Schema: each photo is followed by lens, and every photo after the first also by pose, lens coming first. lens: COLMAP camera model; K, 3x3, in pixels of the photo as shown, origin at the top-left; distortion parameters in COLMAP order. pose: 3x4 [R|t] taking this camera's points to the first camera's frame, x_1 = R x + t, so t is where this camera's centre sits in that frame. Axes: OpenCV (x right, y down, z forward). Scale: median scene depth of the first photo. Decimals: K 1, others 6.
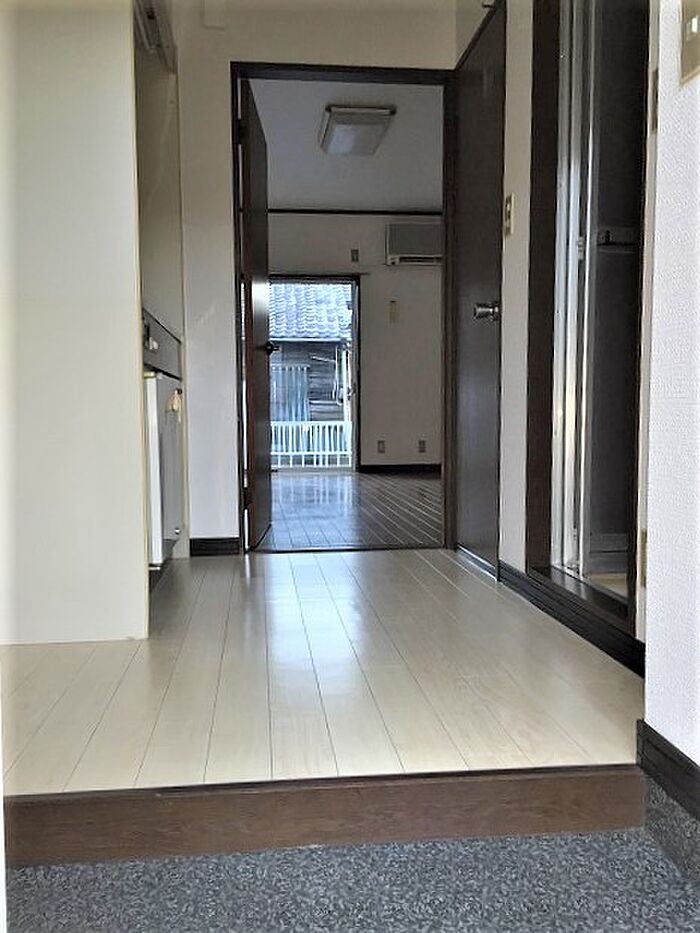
lens RADIAL K [[783.0, 0, 349.1], [0, 783.0, 464.7], [0, 0, 1]] dist [0.039454, -0.003910]
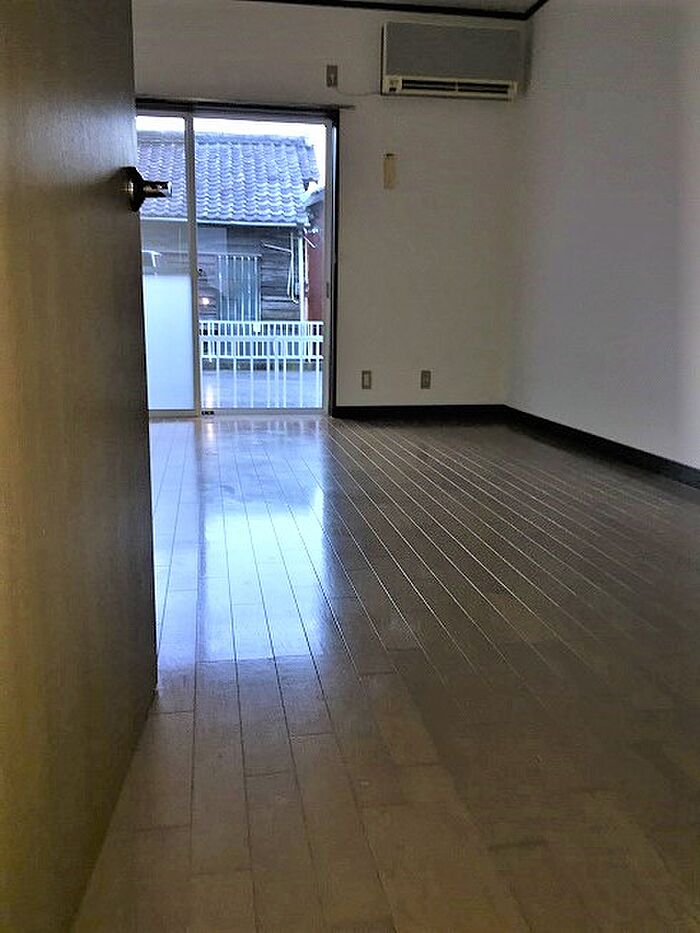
lens RADIAL K [[783.0, 0, 349.7], [0, 783.0, 472.1], [0, 0, 1]] dist [0.039454, -0.003910]
pose [[0.998060, 0.005090, 0.062053, -0.005032], [-0.013810, 0.989923, 0.140931, -0.012624], [-0.060711, -0.141515, 0.988073, 0.101756]]
